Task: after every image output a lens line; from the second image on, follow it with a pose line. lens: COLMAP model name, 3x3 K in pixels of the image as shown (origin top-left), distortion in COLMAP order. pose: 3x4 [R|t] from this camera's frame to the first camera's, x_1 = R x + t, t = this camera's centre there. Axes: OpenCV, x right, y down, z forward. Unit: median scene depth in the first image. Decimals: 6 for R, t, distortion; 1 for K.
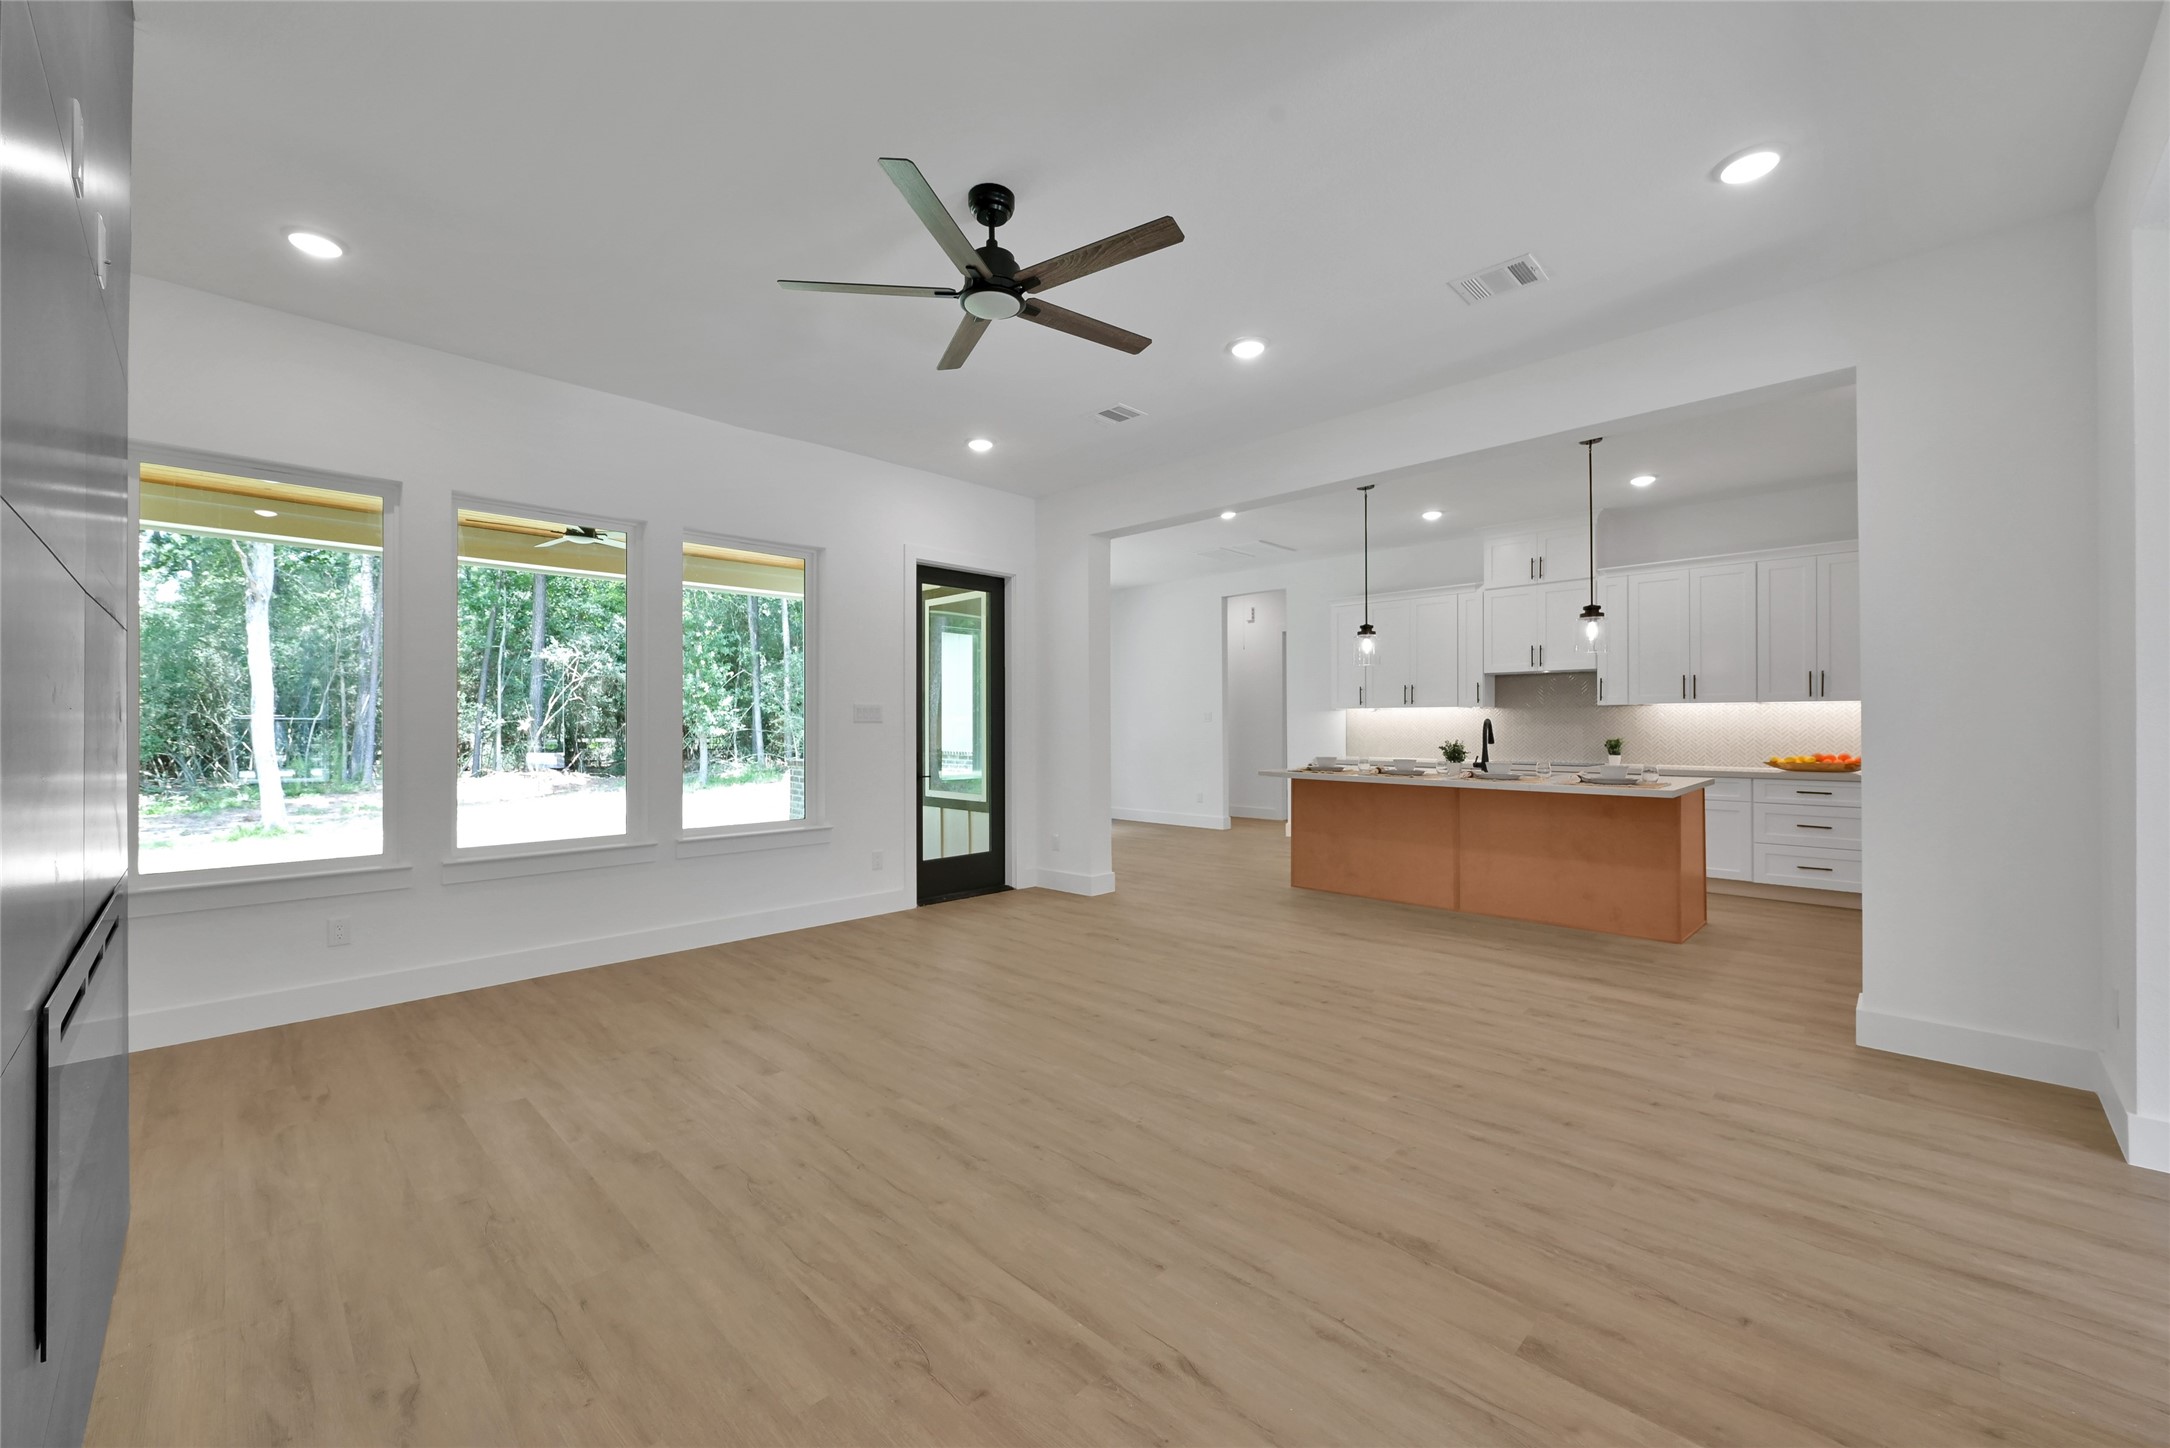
lens RADIAL K [[863.6, 0, 1098.0], [0, 863.6, 721.8], [0, 0, 1]] dist [0.000894, 0.000254]
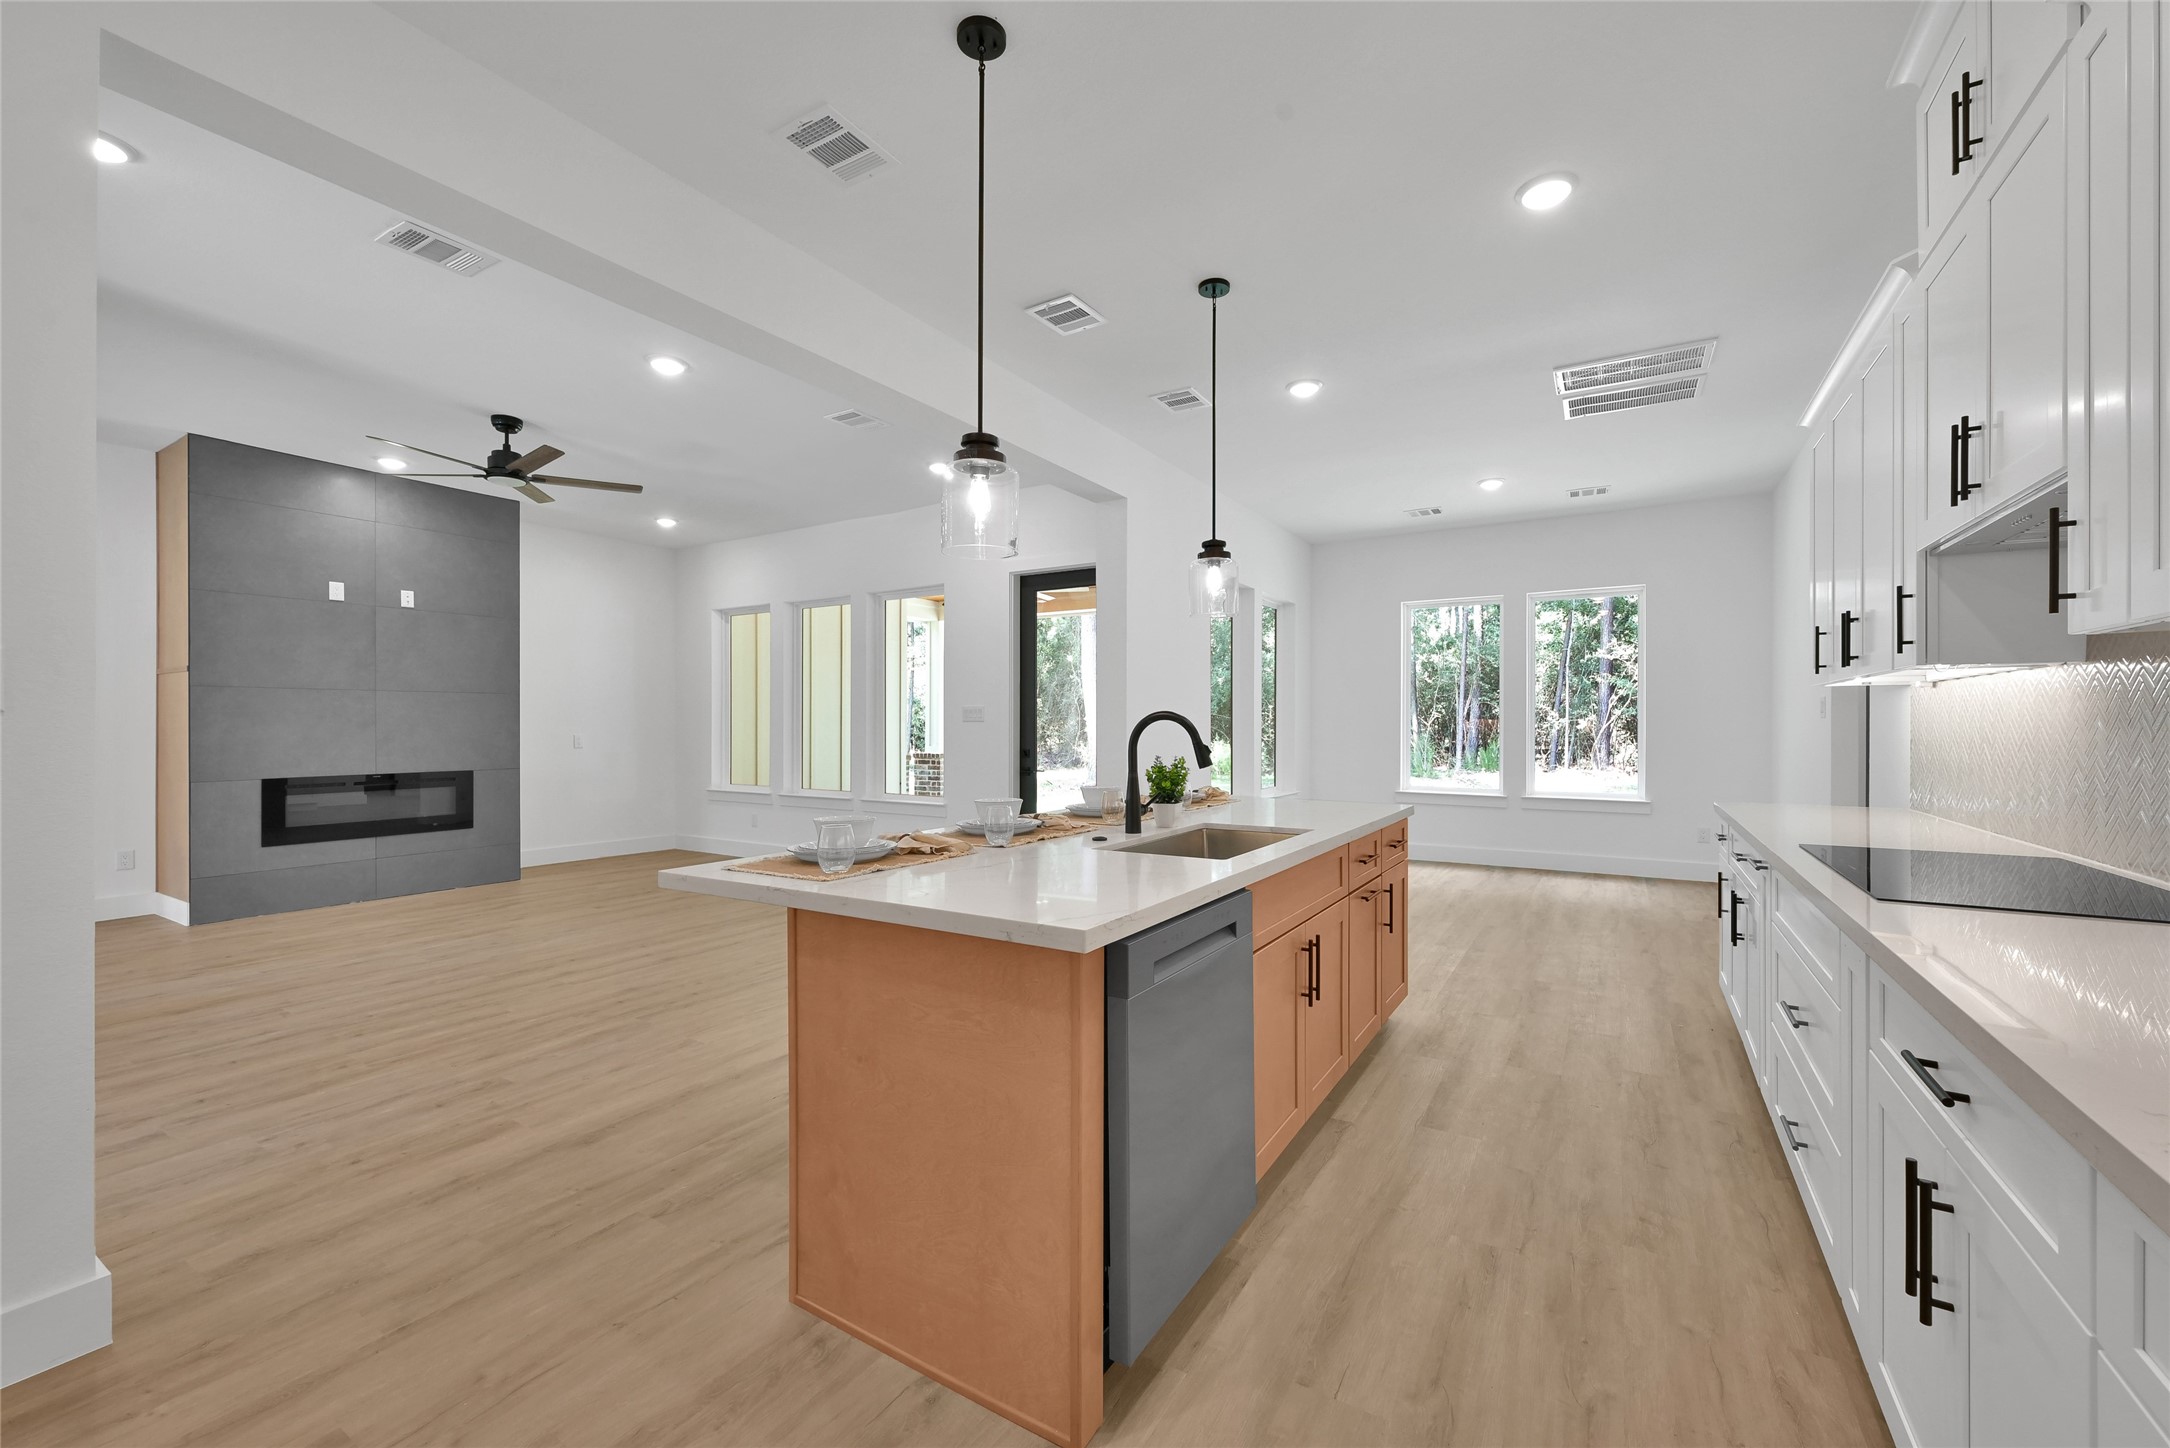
lens RADIAL K [[863.6, 0, 1090.9], [0, 863.6, 723.2], [0, 0, 1]] dist [0.000894, 0.000254]
pose [[0.212780, 0.002803, -0.977096, 1.422621], [0.000158, 0.999996, 0.002903, -0.001175], [0.977100, -0.000772, 0.212779, 1.384467]]
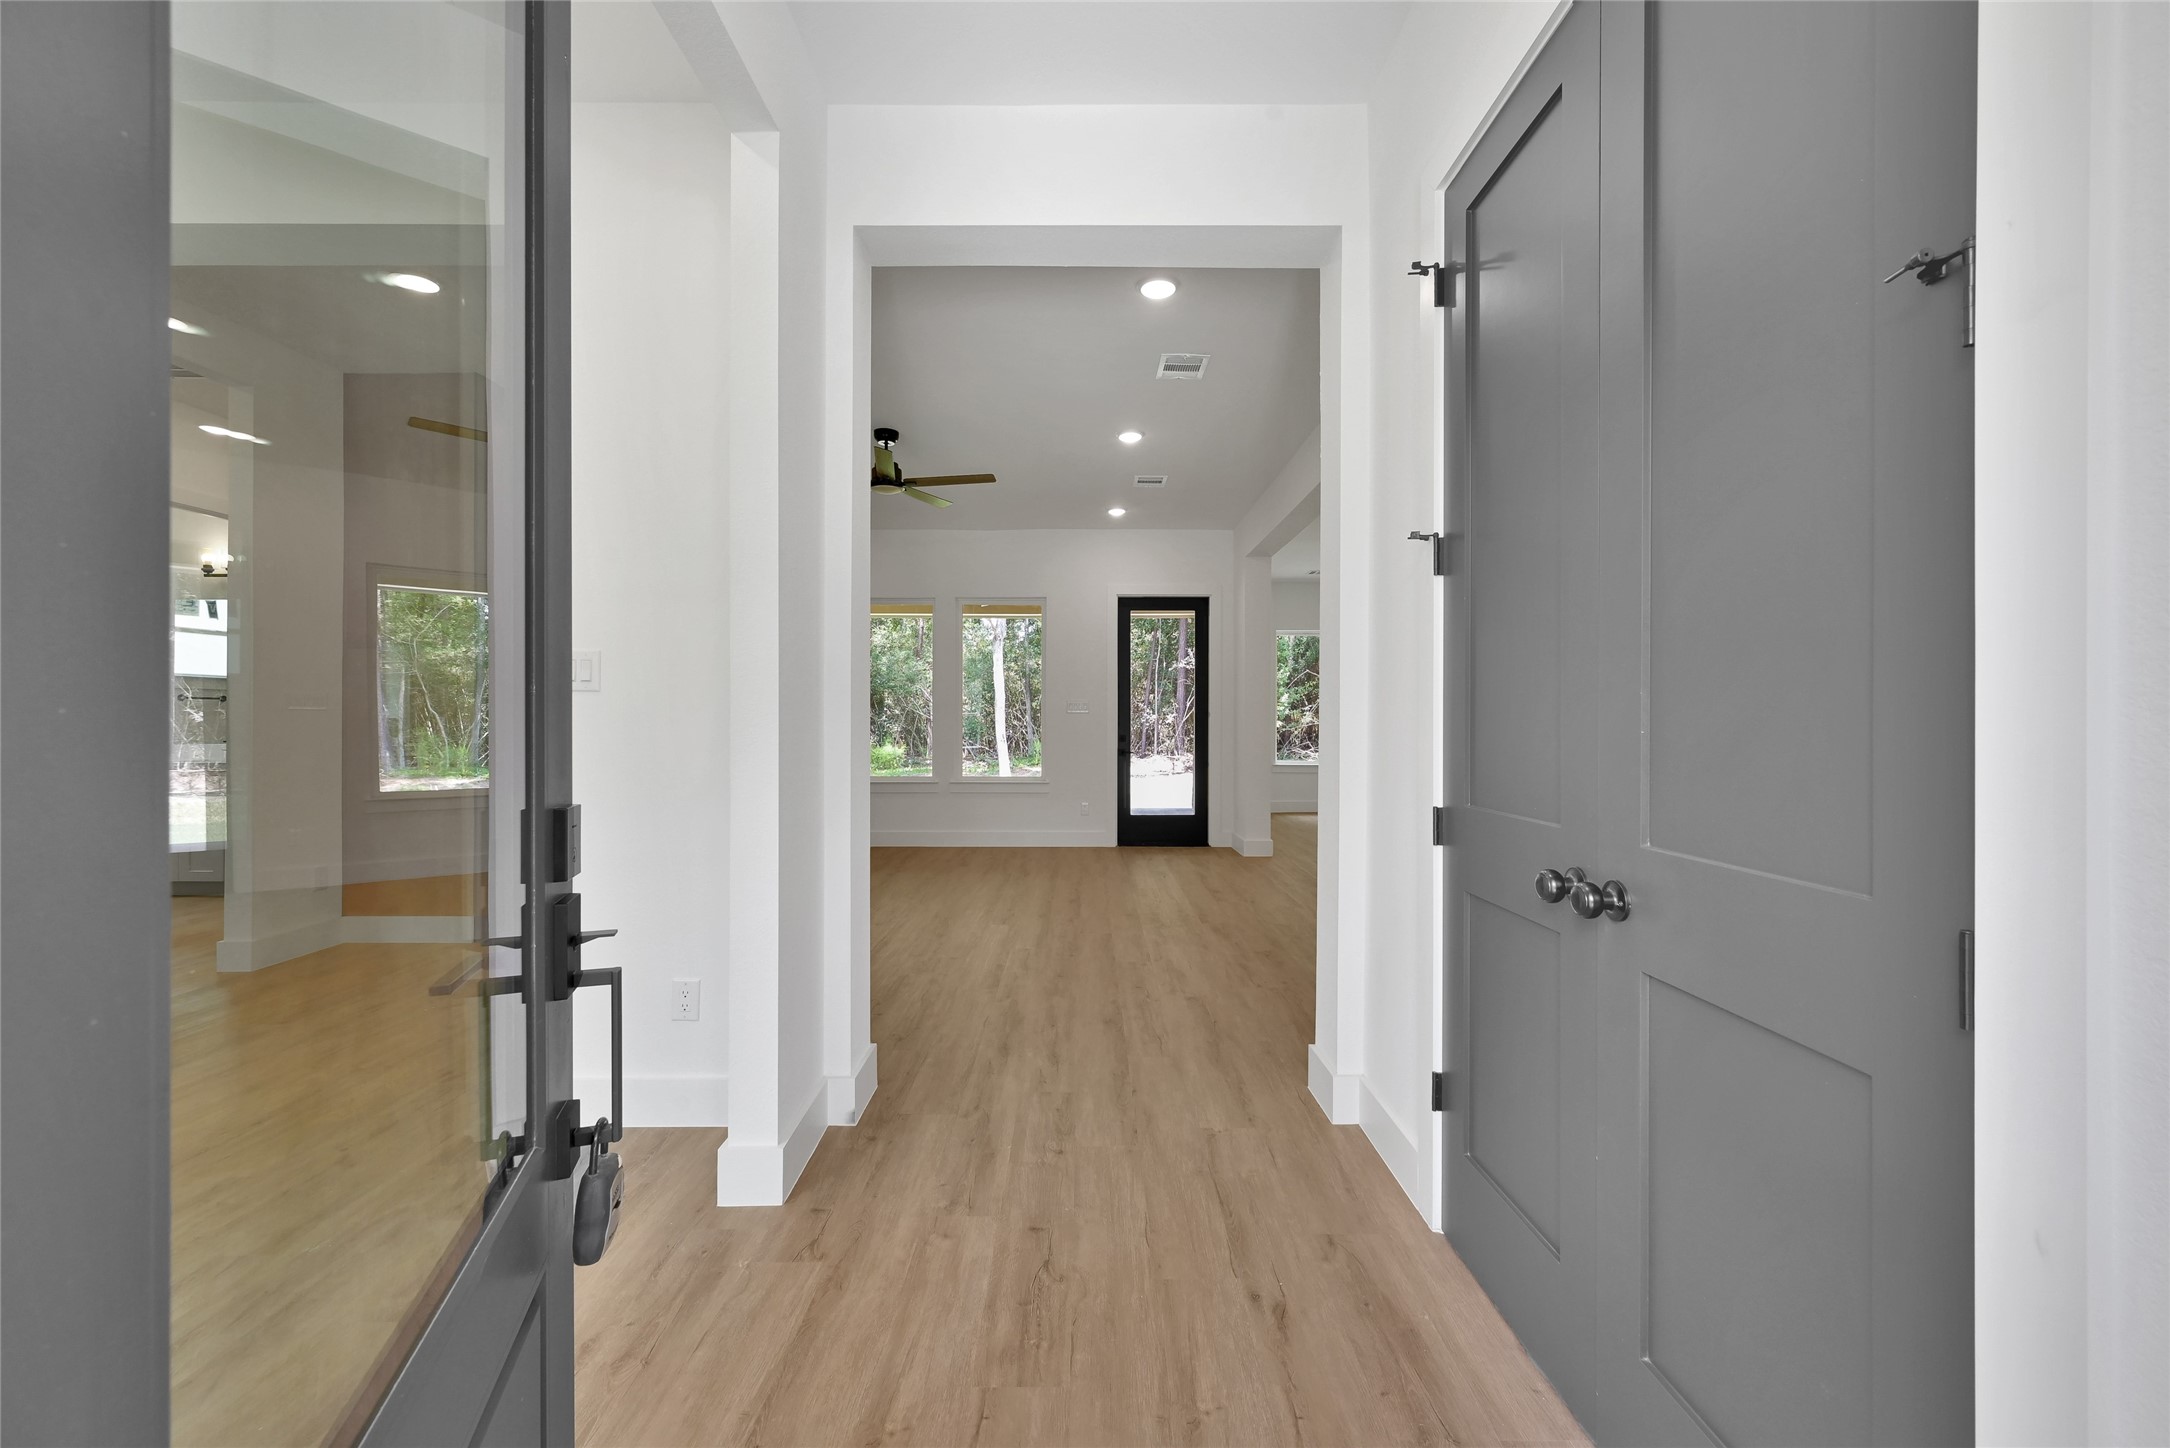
lens RADIAL K [[863.6, 0, 1078.7], [0, 863.6, 720.7], [0, 0, 1]] dist [0.000894, 0.000254]
pose [[0.696728, 0.006028, -0.717310, 1.199303], [-0.004684, 0.999982, 0.003853, 0.013755], [0.717320, 0.000676, 0.696743, -0.012453]]
